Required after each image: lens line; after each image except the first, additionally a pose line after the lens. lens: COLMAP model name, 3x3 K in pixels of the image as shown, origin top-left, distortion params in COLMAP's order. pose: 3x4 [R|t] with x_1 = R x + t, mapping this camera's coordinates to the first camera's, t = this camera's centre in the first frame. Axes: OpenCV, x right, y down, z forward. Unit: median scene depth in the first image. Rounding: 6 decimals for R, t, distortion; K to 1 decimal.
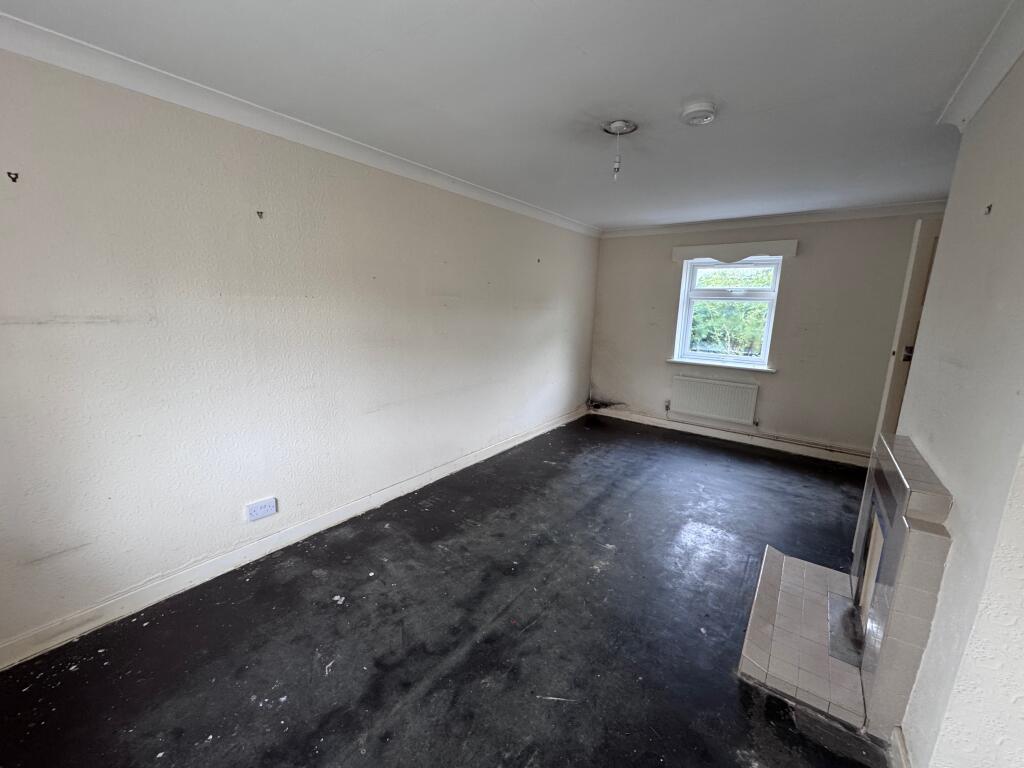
lens RADIAL K [[409.2, 0, 510.7], [0, 409.2, 384.4], [0, 0, 1]] dist [-0.001318, -0.000020]
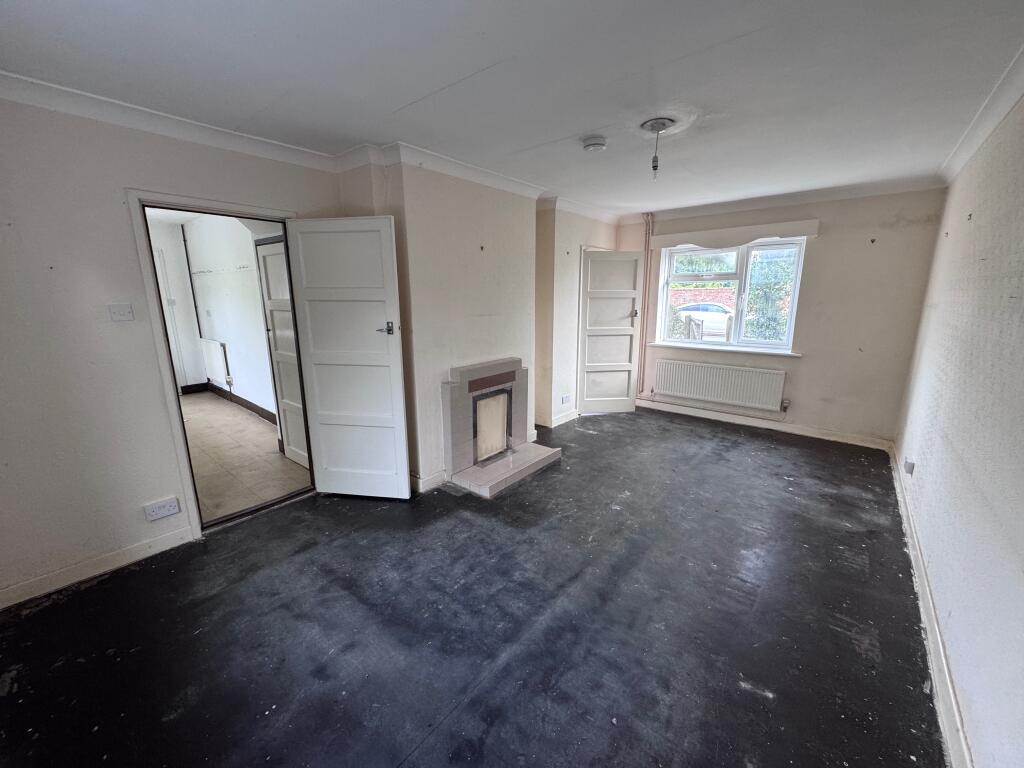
lens RADIAL K [[409.2, 0, 510.7], [0, 409.2, 384.4], [0, 0, 1]] dist [-0.001318, -0.000020]
pose [[-0.998702, -0.026795, 0.043318, 0.477117], [-0.007242, 0.916504, 0.399959, -0.350815], [-0.050418, 0.399127, -0.915509, 1.844764]]
